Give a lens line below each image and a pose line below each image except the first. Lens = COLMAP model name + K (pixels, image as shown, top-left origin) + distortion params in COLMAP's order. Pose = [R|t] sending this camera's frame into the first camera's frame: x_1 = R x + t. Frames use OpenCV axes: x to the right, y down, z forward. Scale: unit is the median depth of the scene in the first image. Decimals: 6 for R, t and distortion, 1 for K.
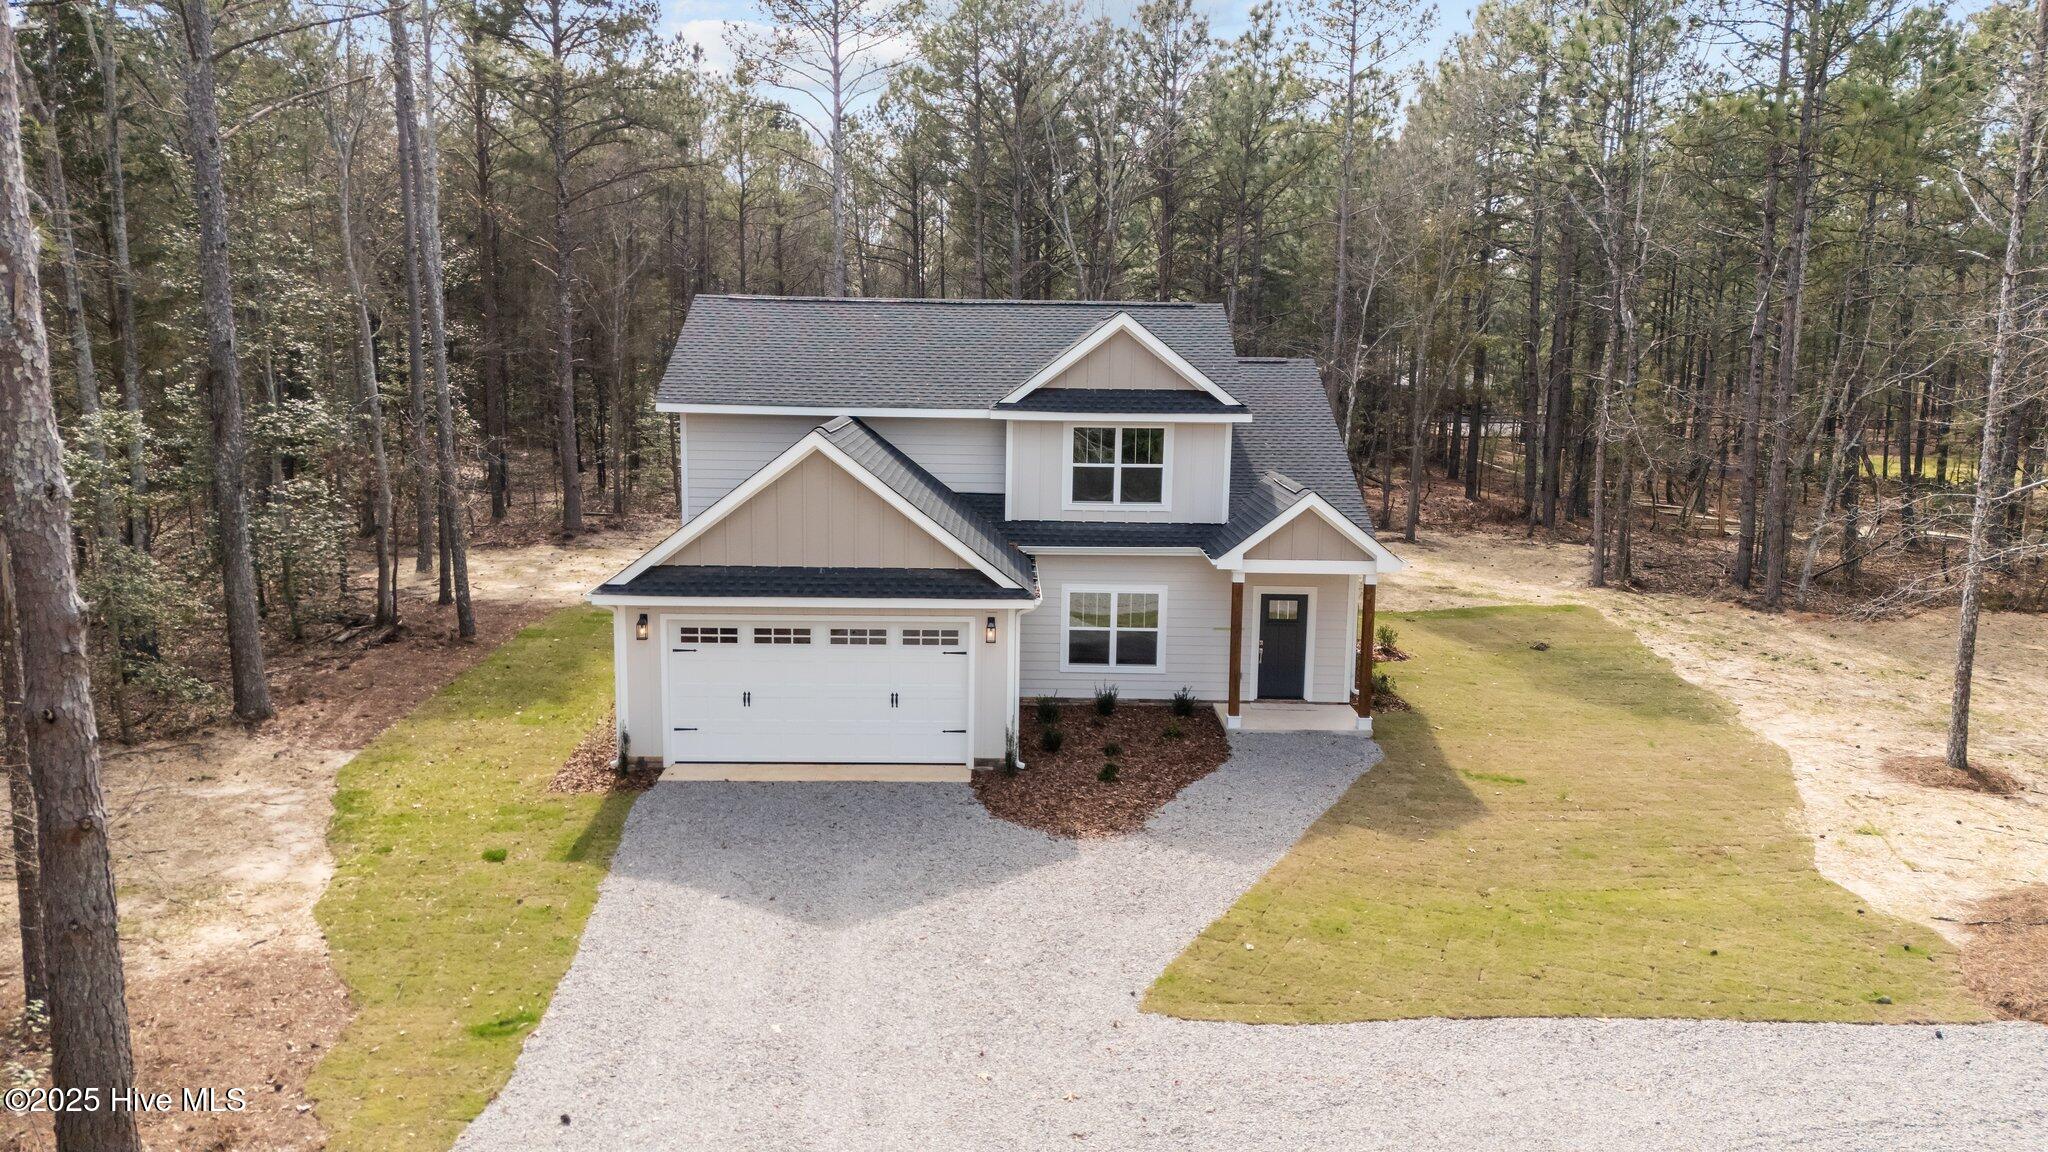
lens RADIAL K [[1480.4, 0, 990.9], [0, 1480.4, 569.6], [0, 0, 1]] dist [0.082567, -0.073809]
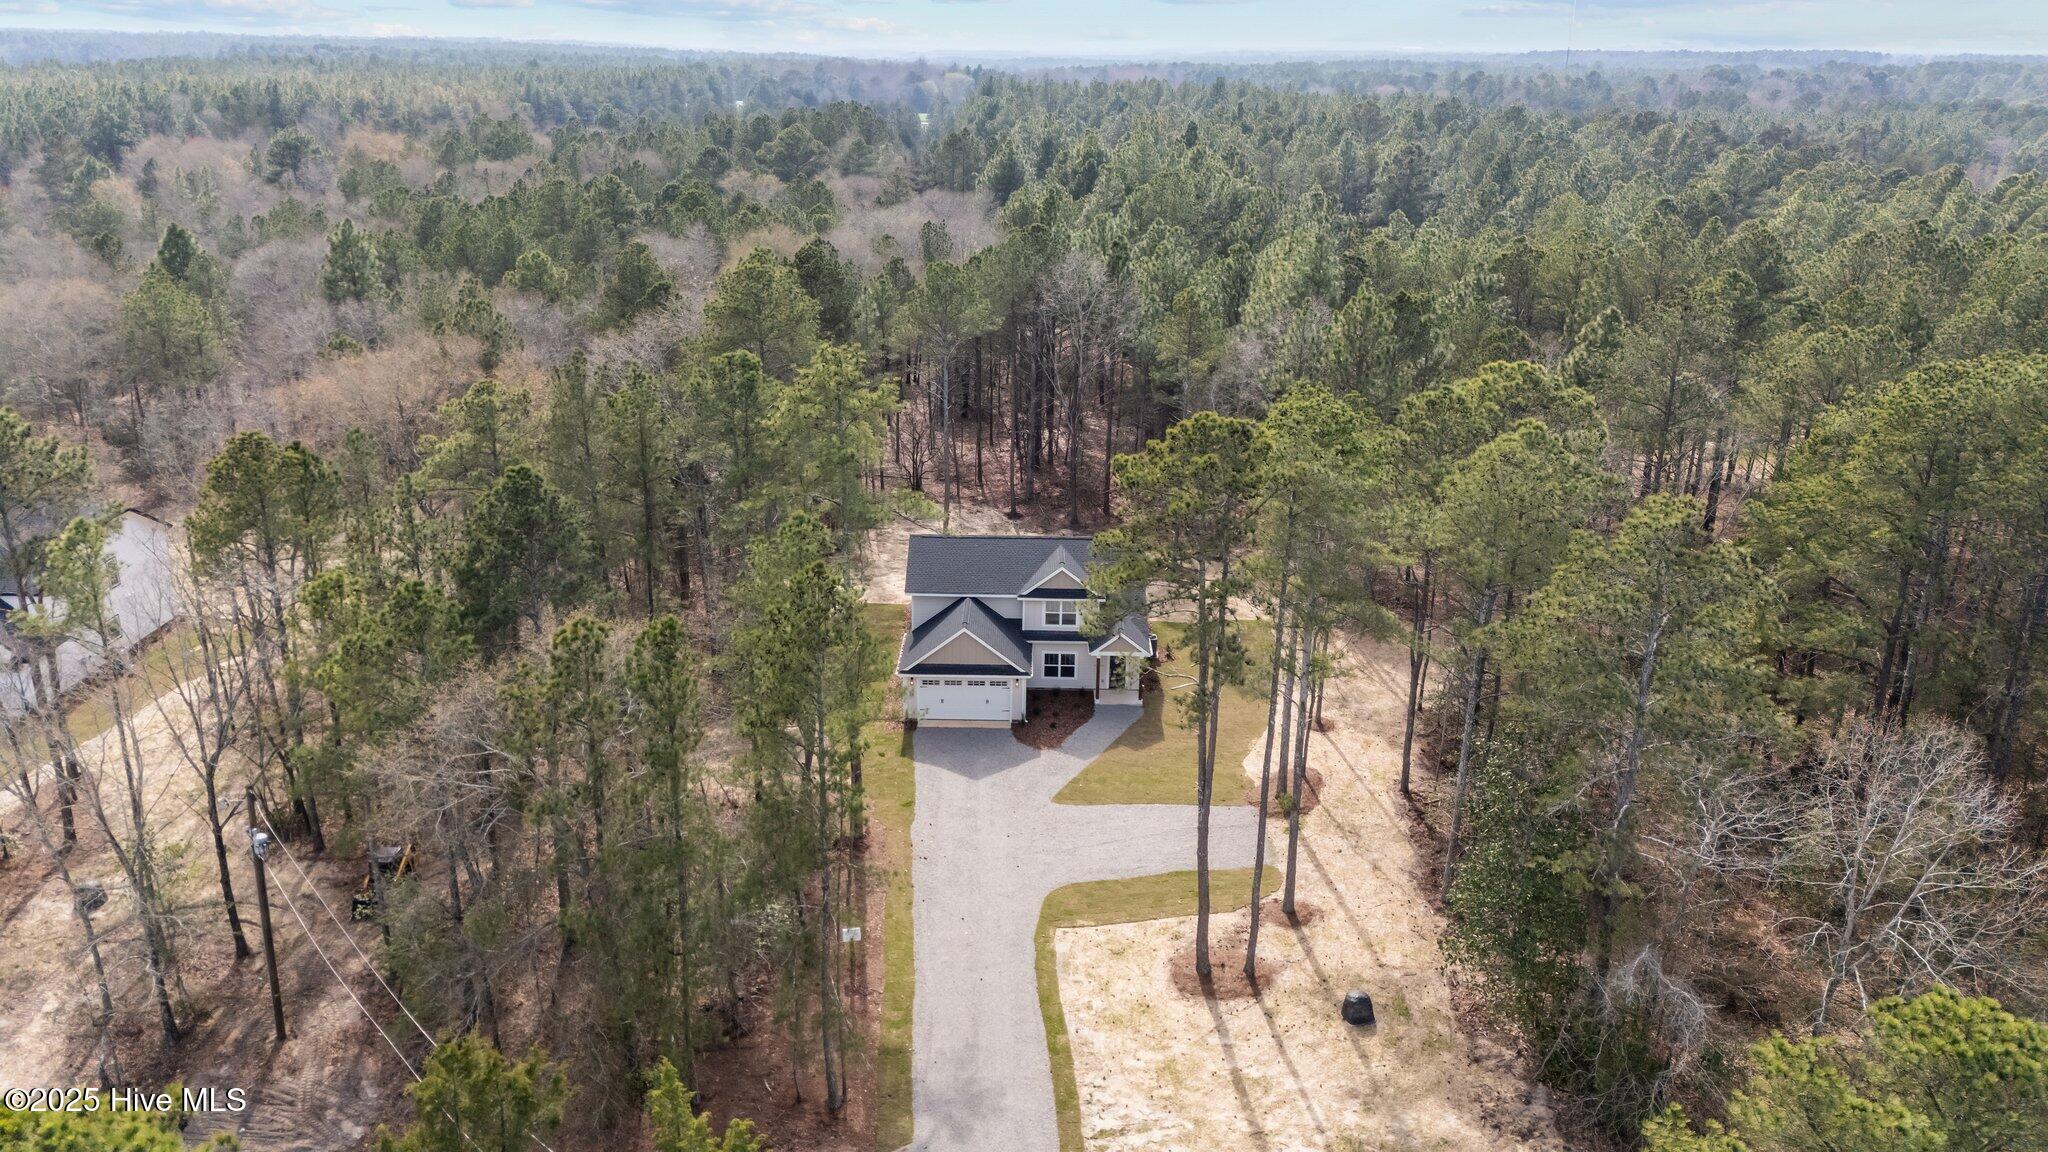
lens RADIAL K [[1480.4, 0, 990.9], [0, 1480.4, 569.6], [0, 0, 1]] dist [0.082567, -0.073809]
pose [[0.999792, 0.003800, -0.020062, 0.006382], [0.000044, 0.982126, 0.188224, -0.808465], [0.020418, -0.188185, 0.981921, -2.133672]]
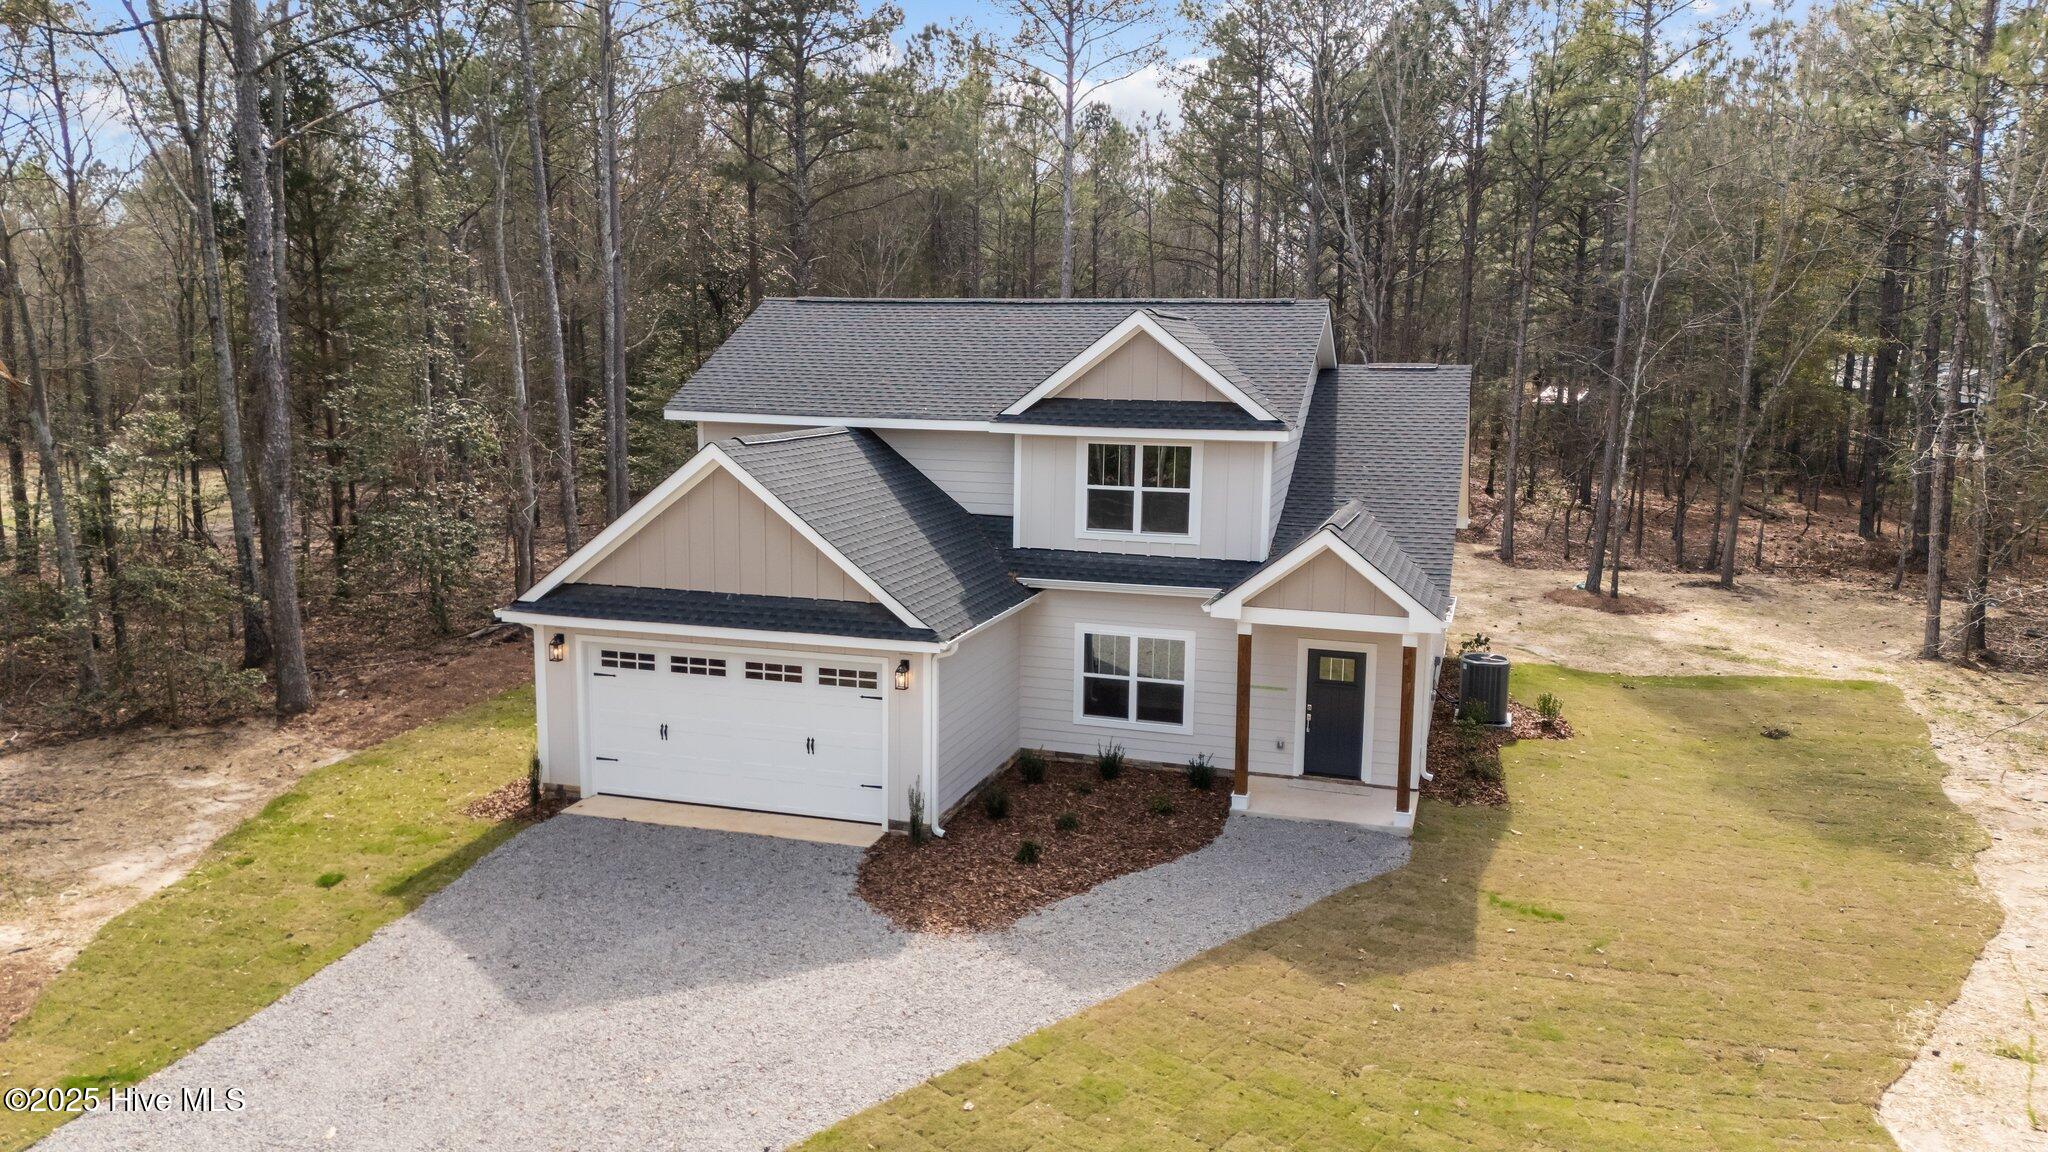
lens RADIAL K [[1480.4, 0, 990.9], [0, 1480.4, 569.6], [0, 0, 1]] dist [0.082567, -0.073809]
pose [[0.951552, 0.044225, -0.304292, 0.306457], [-0.045415, 0.998963, 0.003169, -0.025691], [0.304117, 0.010804, 0.952573, 0.180758]]
